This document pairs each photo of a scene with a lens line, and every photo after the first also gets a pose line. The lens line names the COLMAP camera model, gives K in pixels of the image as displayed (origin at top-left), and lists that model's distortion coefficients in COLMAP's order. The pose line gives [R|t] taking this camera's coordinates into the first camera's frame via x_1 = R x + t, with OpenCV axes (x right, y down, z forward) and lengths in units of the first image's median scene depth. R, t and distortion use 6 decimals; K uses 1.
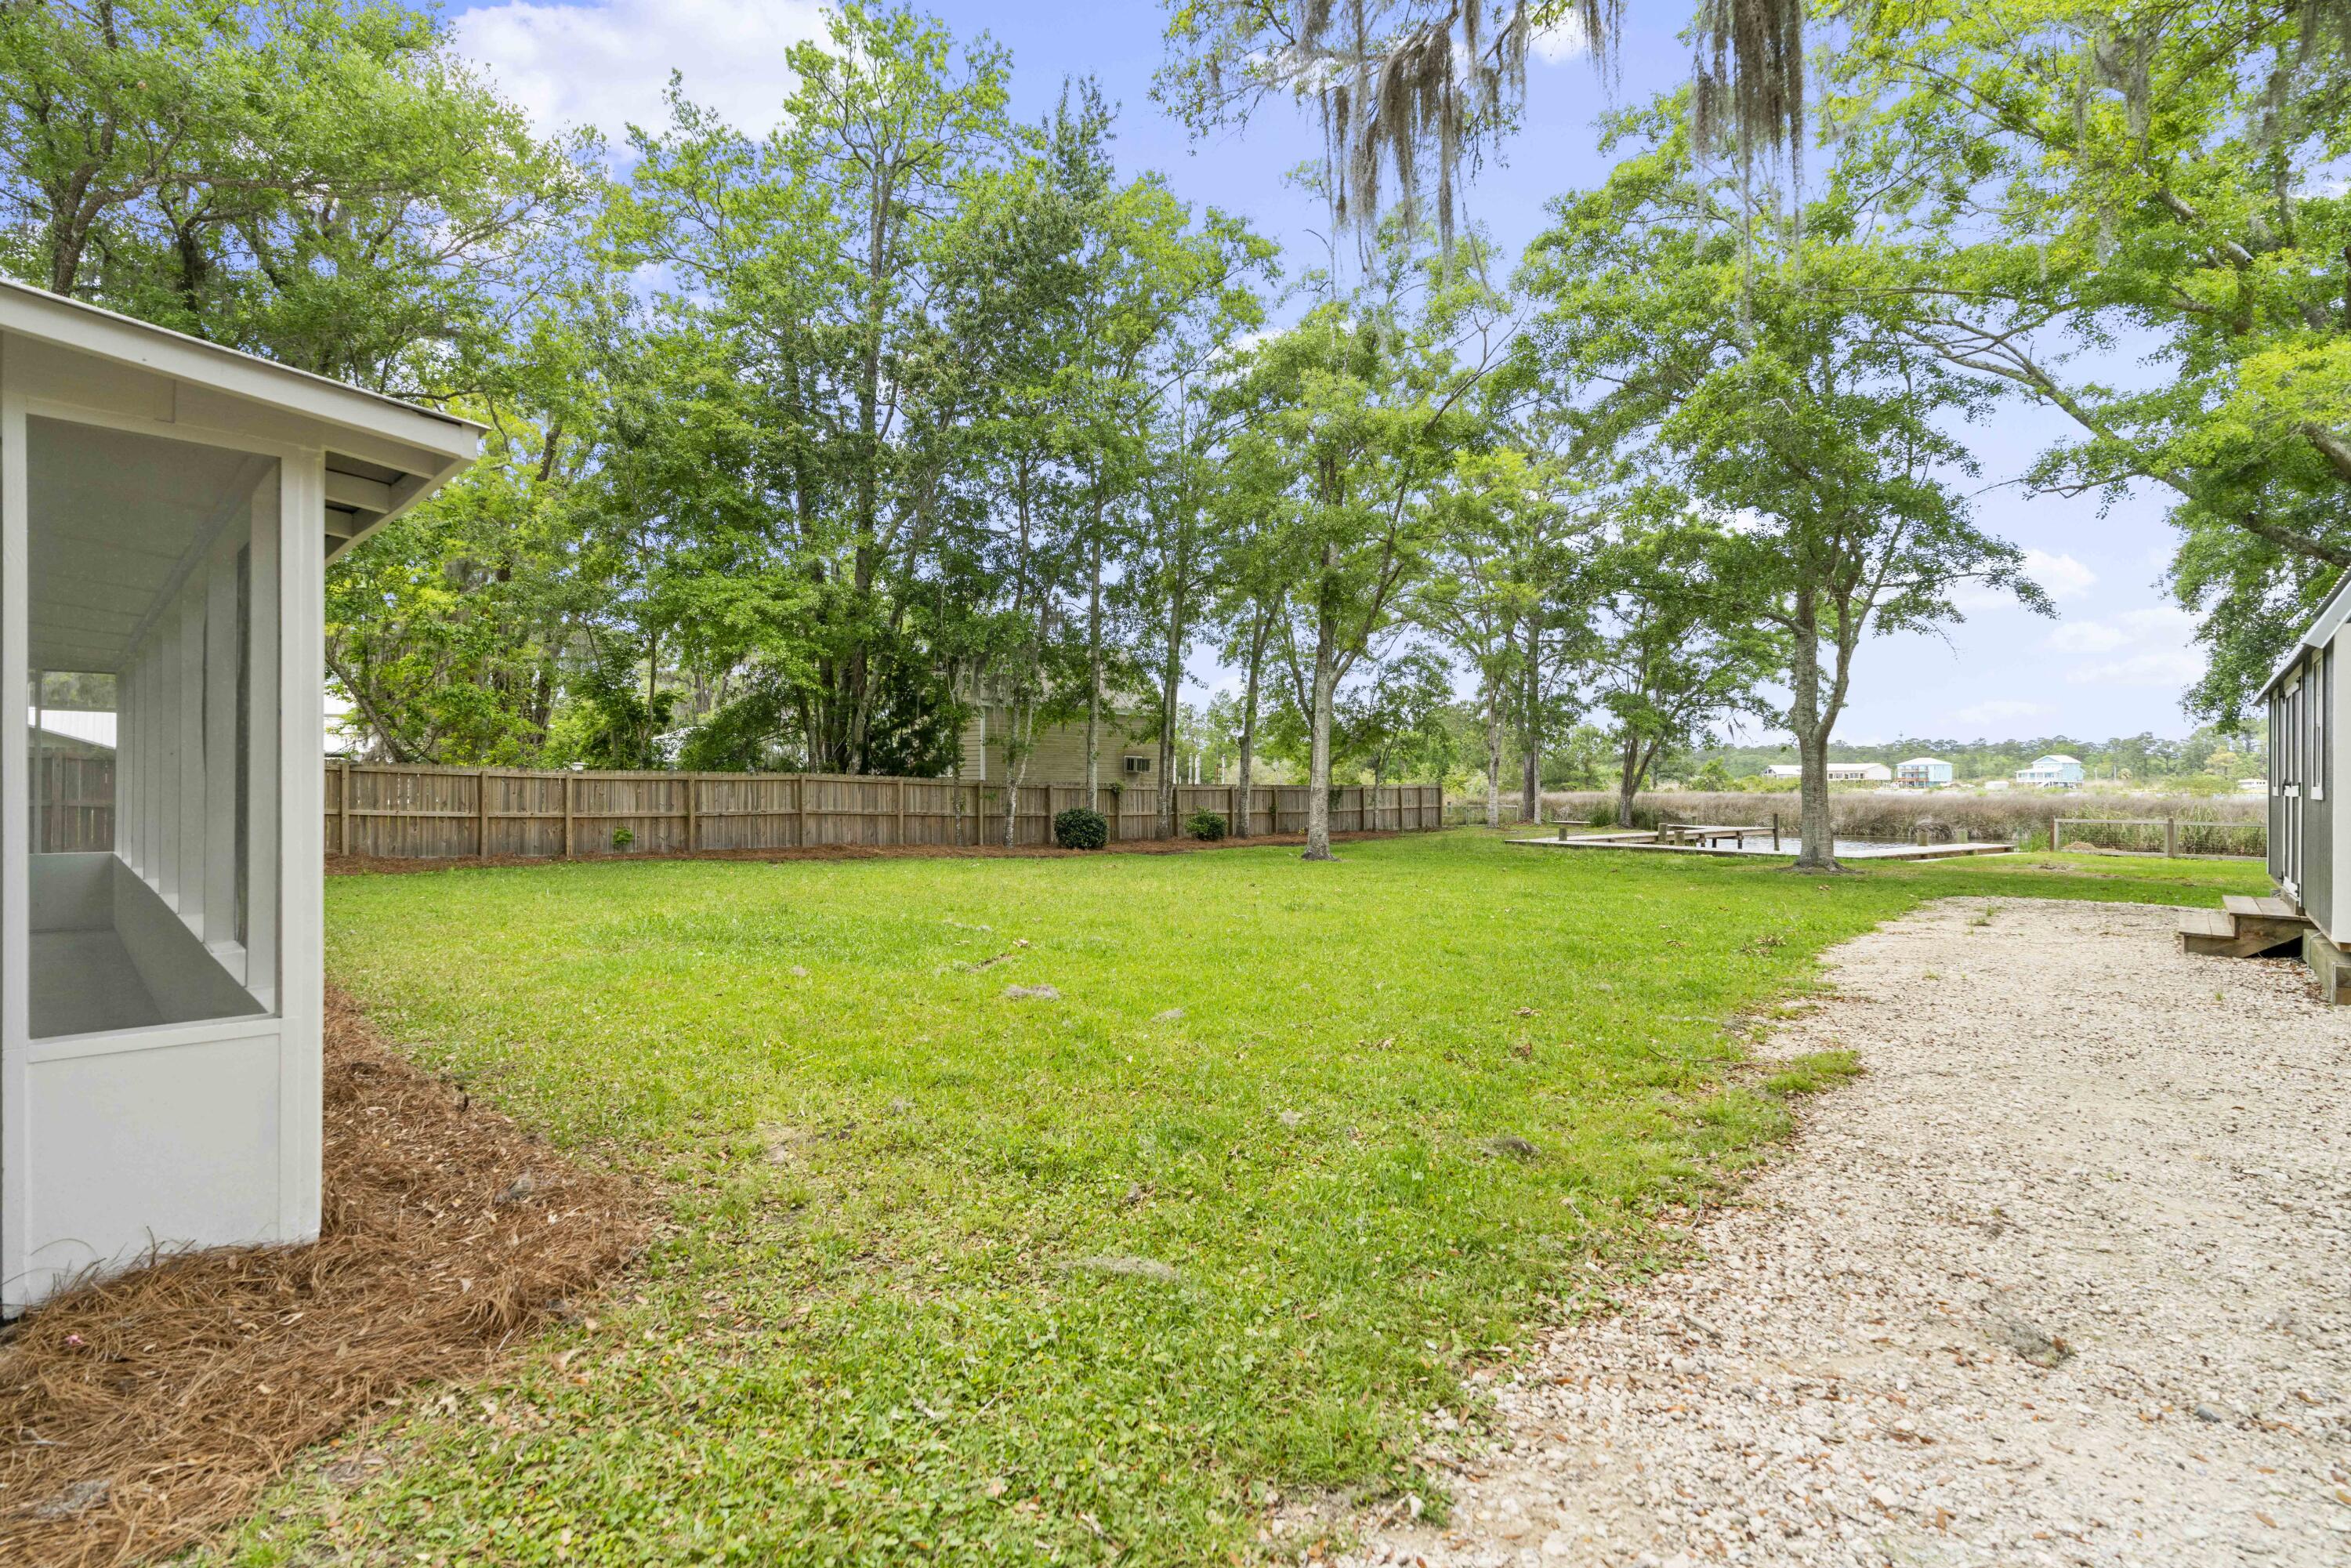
lens RADIAL K [[1143.9, 0, 1191.4], [0, 1143.9, 789.7], [0, 0, 1]] dist [0.000300, 0.000500]
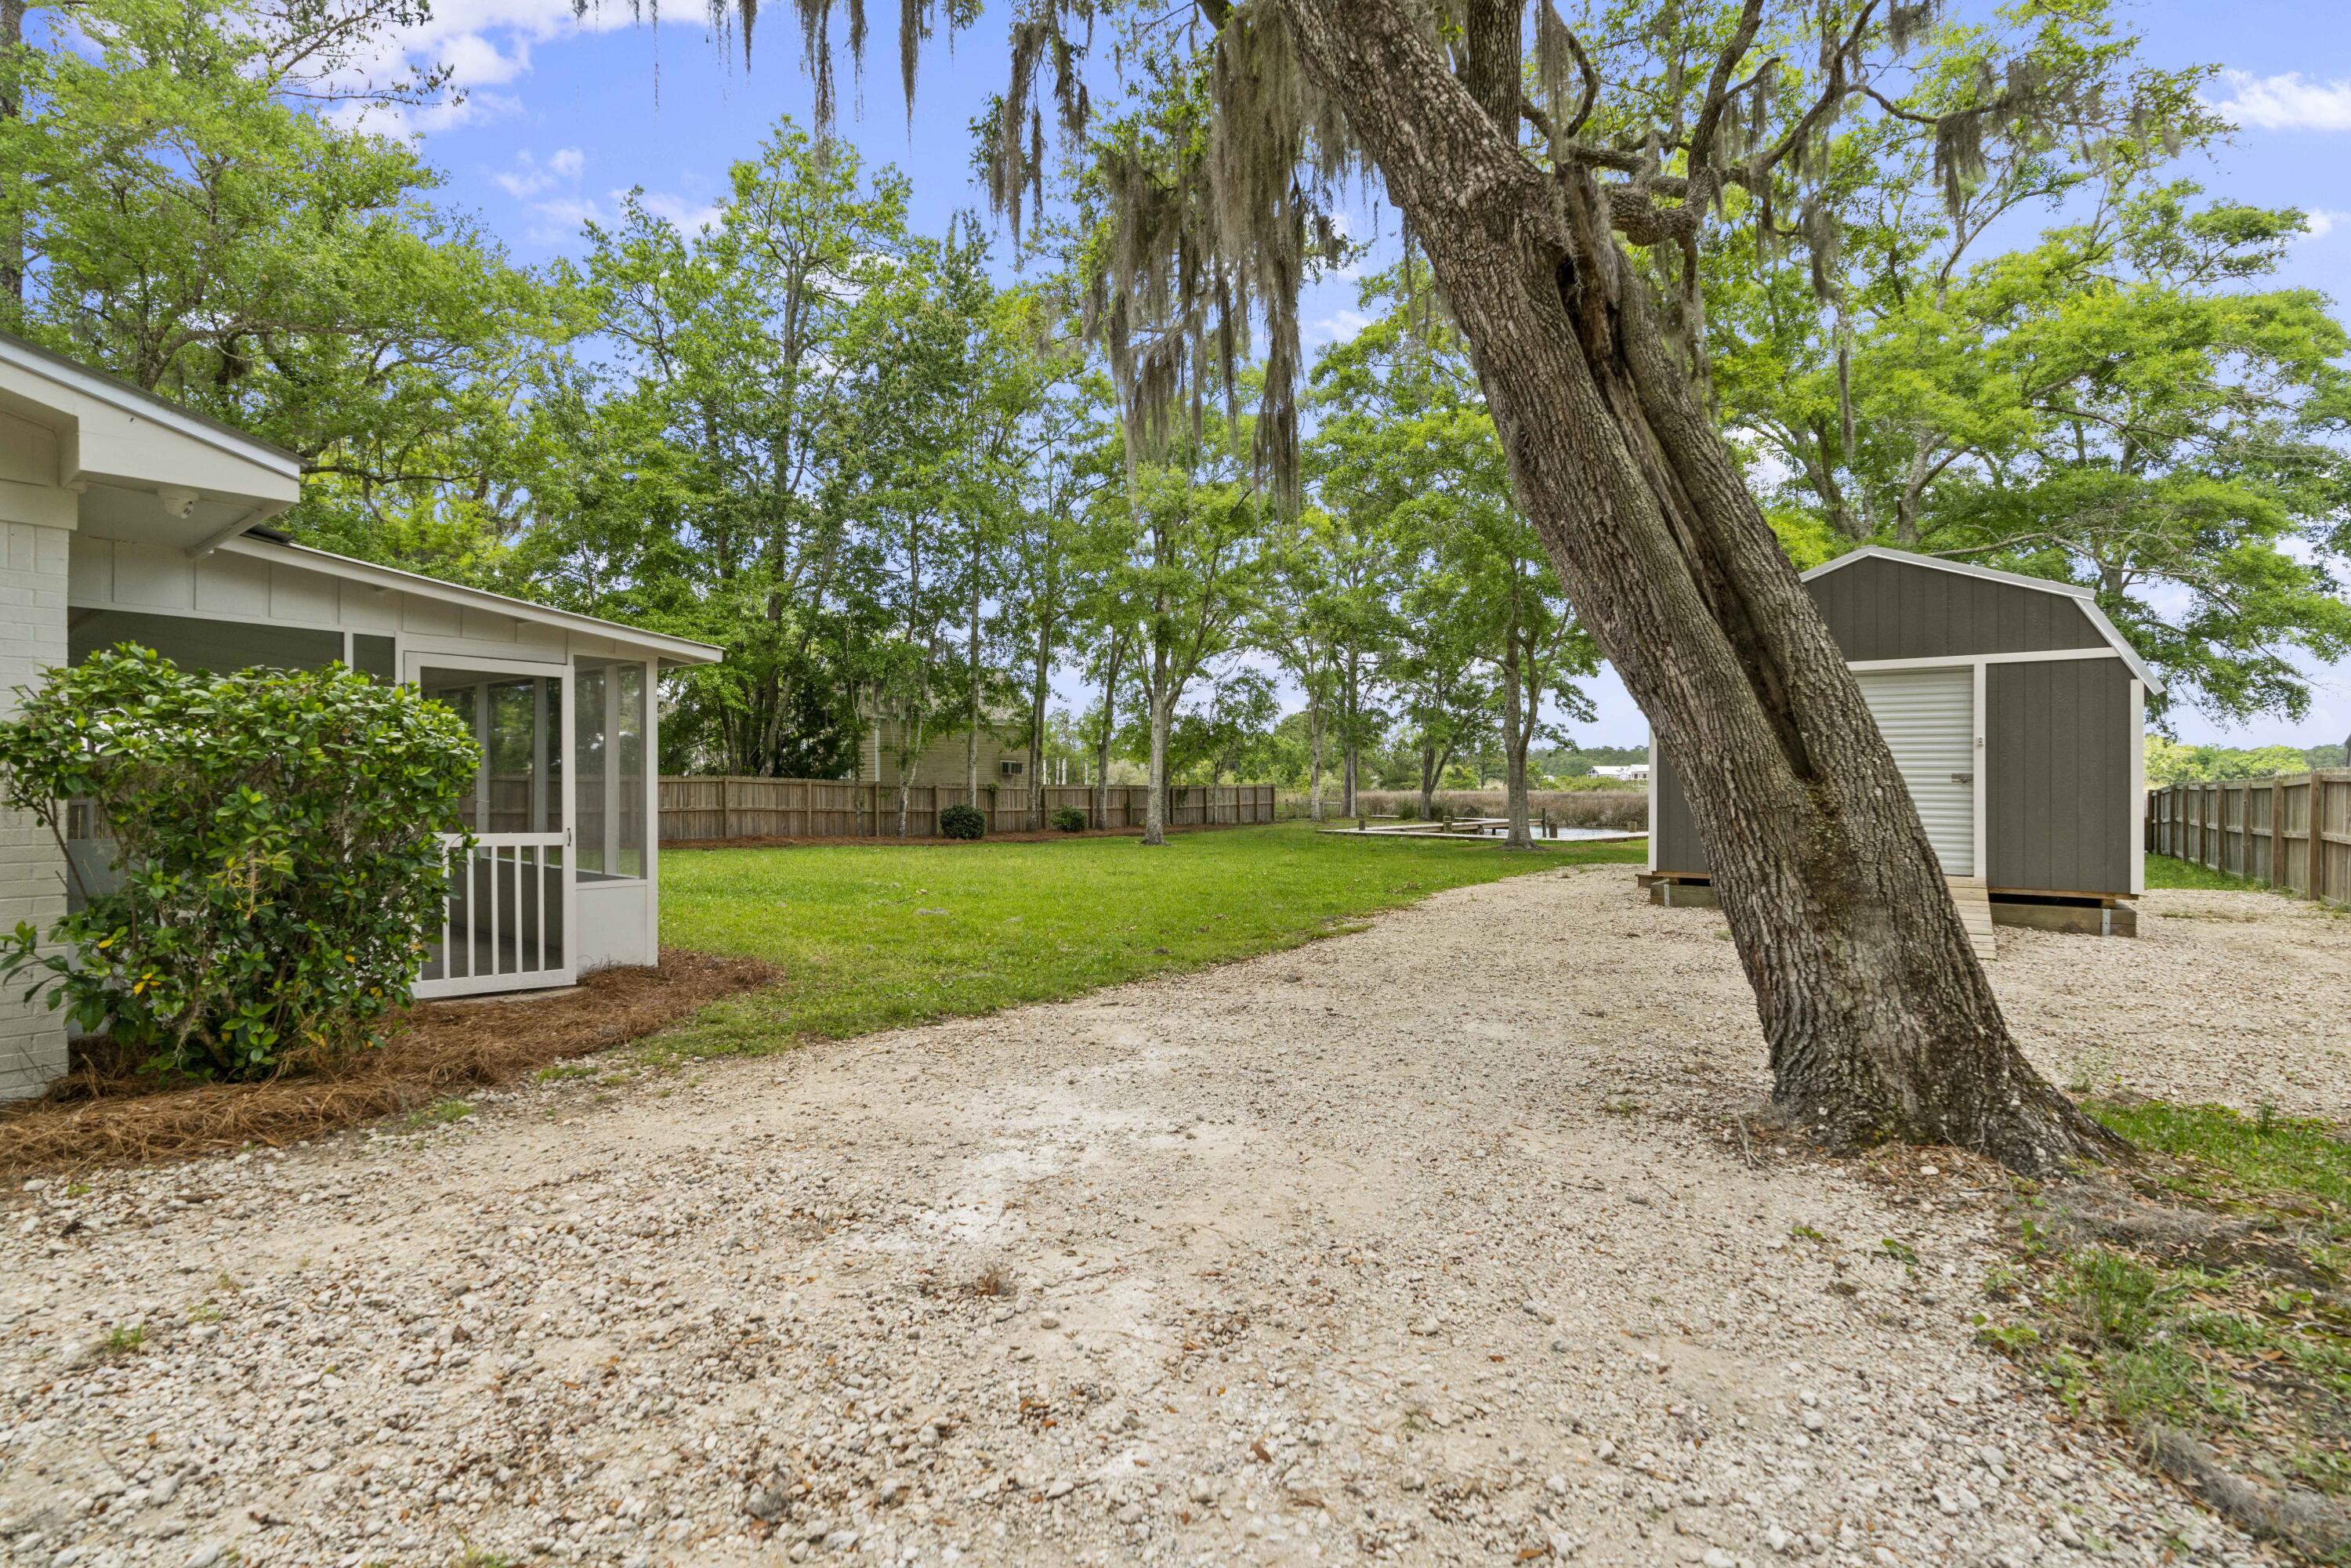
lens RADIAL K [[1059.1, 0, 1155.6], [0, 1059.1, 761.5], [0, 0, 1]] dist [-0.007455, 0.004395]
pose [[0.996461, 0.000730, 0.084052, 0.010700], [0.001496, 0.999650, -0.026411, 0.000228], [-0.084042, 0.026443, 0.996111, -0.110189]]
